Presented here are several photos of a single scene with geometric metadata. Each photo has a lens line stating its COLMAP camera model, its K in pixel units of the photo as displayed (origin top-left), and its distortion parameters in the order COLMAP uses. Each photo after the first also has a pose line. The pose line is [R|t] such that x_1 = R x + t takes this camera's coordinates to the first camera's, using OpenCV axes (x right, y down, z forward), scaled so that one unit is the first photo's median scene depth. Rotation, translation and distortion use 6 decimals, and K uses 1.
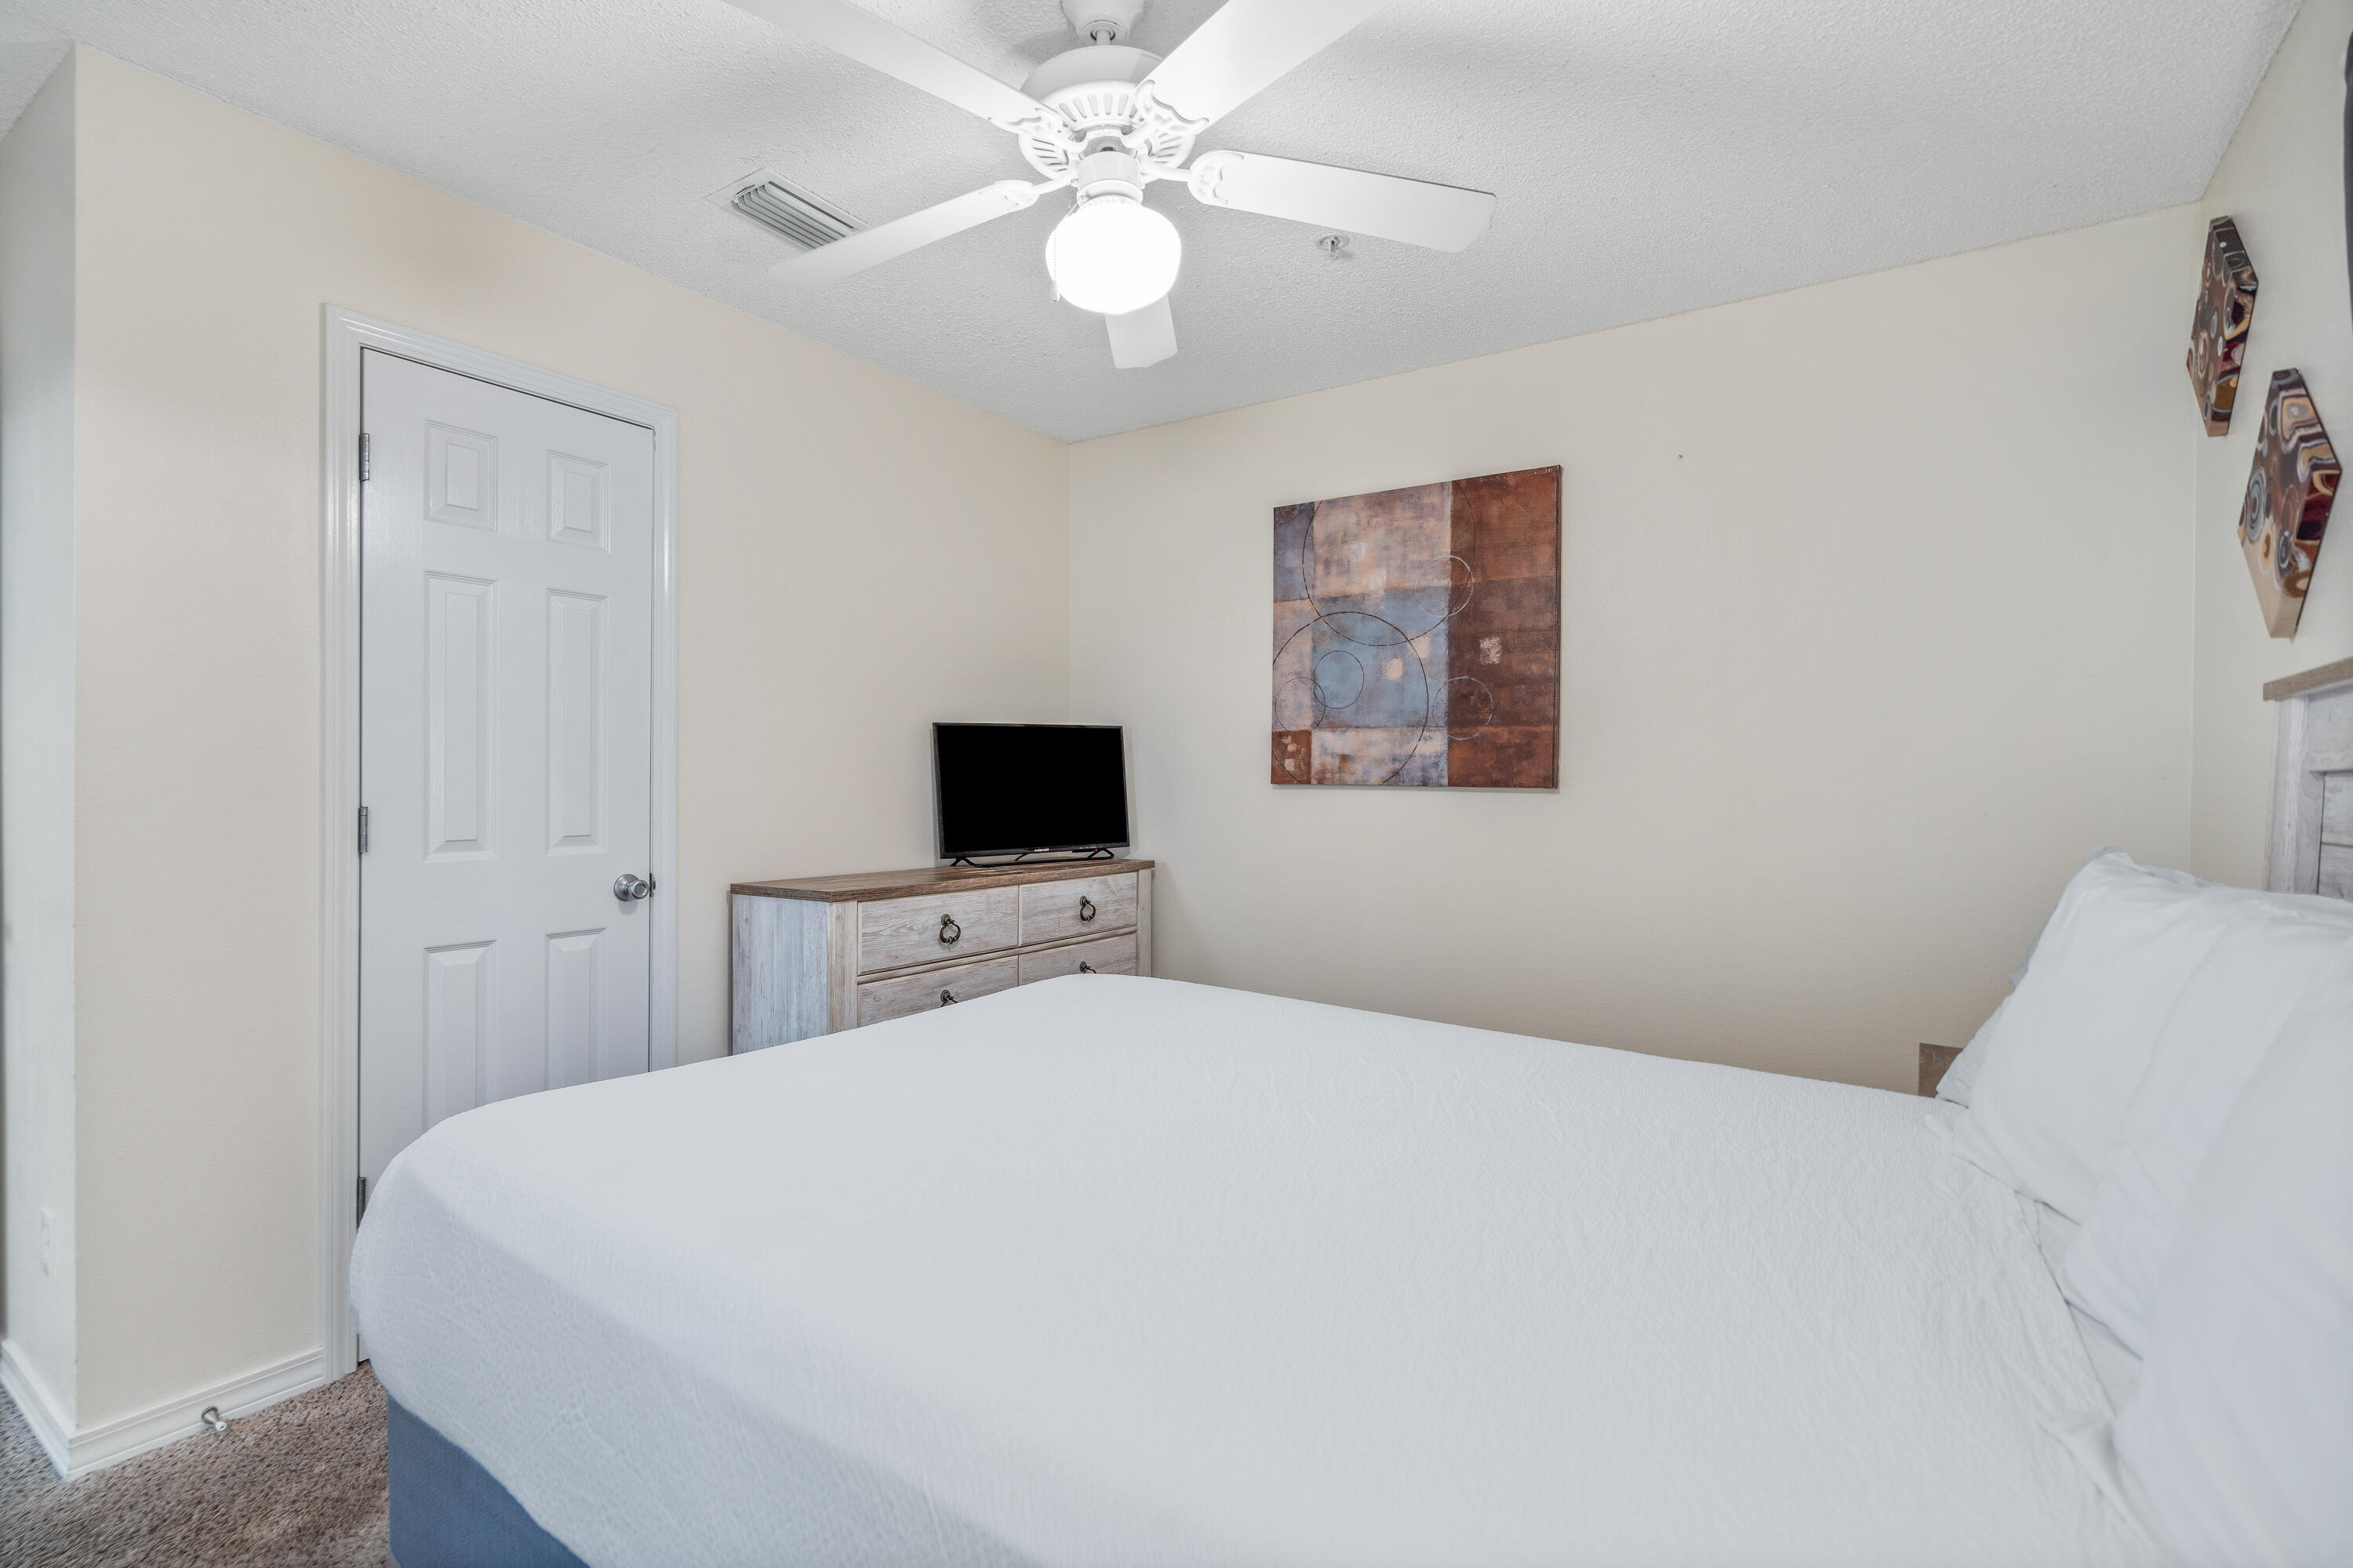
lens RADIAL K [[1097.4, 0, 1194.0], [0, 1097.4, 793.1], [0, 0, 1]] dist [-0.012146, 0.001862]
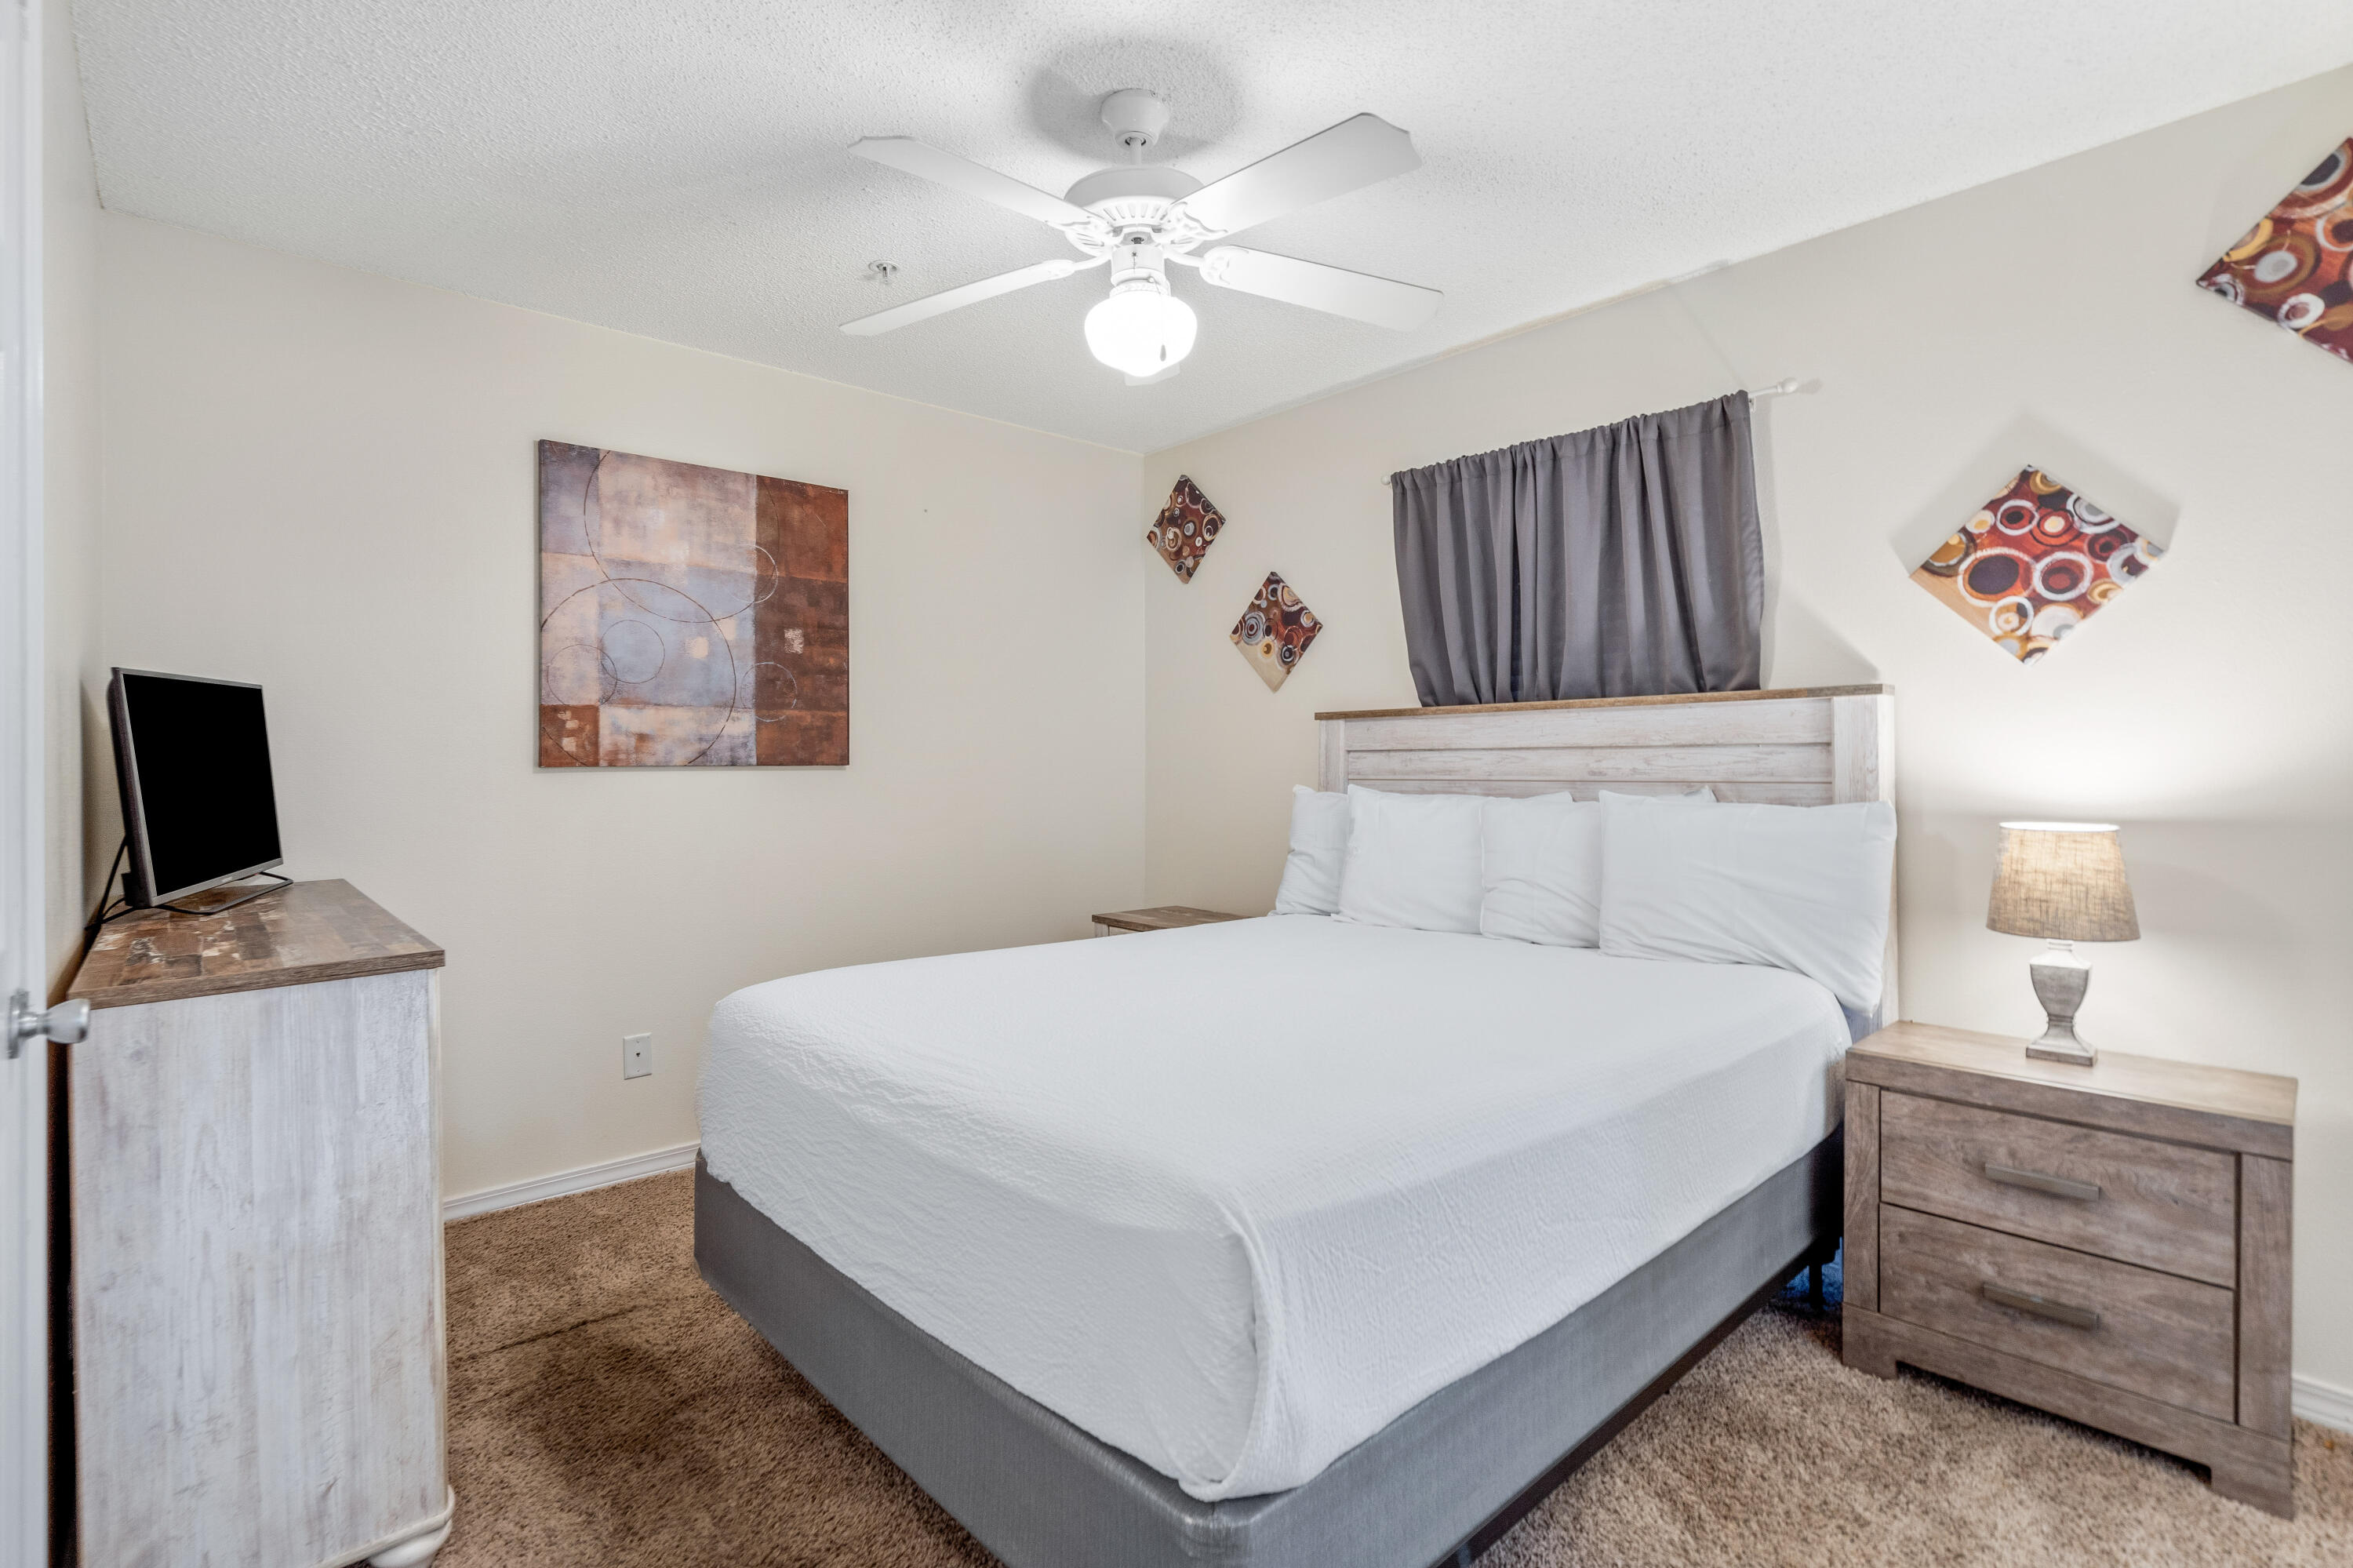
lens RADIAL K [[1097.4, 0, 1160.0], [0, 1097.4, 760.5], [0, 0, 1]] dist [-0.012146, 0.001862]
pose [[0.241662, -0.013866, 0.970261, -0.676750], [0.019991, 0.999757, 0.009308, -0.012752], [-0.970154, 0.017147, 0.241881, 0.366070]]
